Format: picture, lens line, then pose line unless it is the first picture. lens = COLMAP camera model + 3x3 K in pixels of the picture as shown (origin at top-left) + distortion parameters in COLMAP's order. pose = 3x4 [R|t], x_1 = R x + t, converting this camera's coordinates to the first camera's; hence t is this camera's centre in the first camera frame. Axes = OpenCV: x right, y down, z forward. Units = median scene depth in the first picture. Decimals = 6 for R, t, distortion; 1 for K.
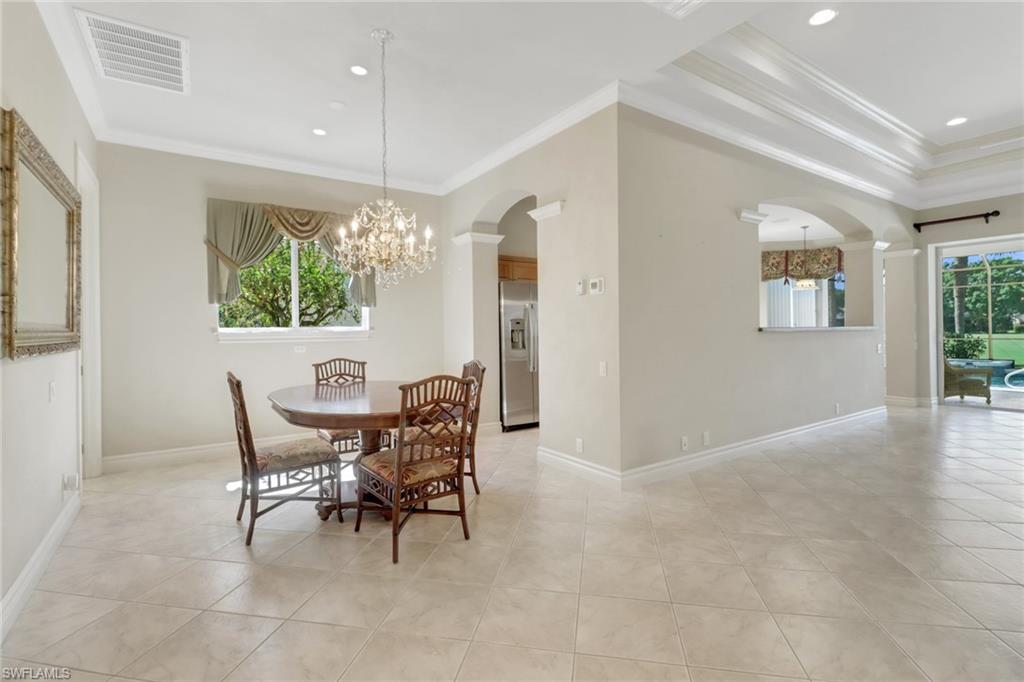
lens RADIAL K [[471.3, 0, 508.6], [0, 471.3, 331.8], [0, 0, 1]] dist [0.002451, 0.000247]
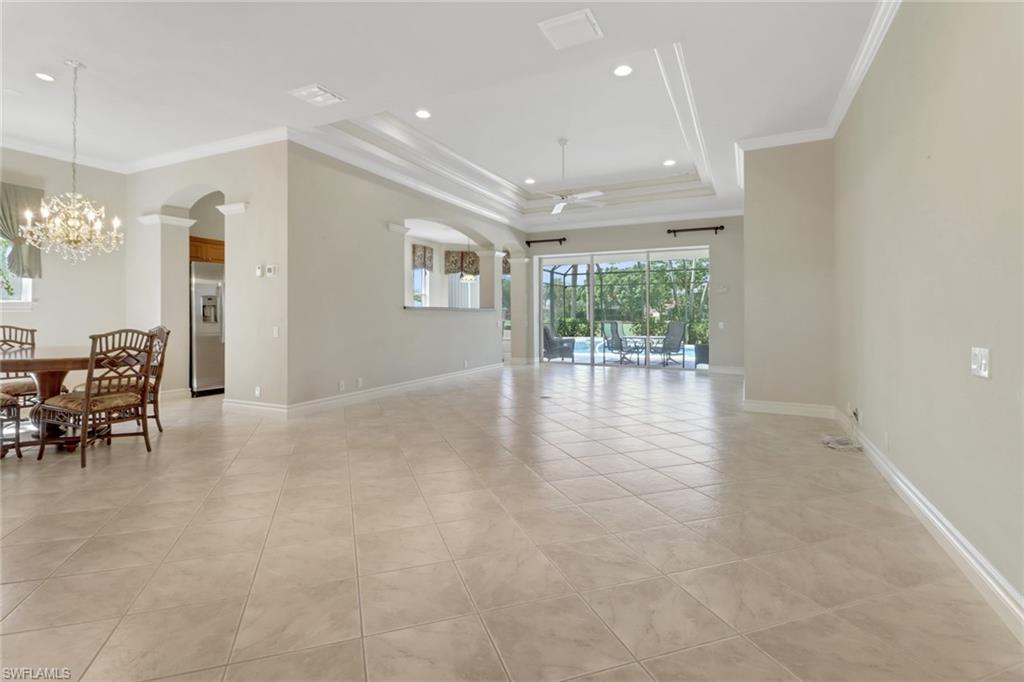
lens RADIAL K [[495.8, 0, 514.5], [0, 495.8, 315.8], [0, 0, 1]] dist [0.003011, -0.007038]
pose [[0.859615, 0.012121, 0.510798, 0.055352], [-0.007377, 0.999909, -0.011312, 0.038546], [-0.510889, 0.005956, 0.859626, -0.514290]]
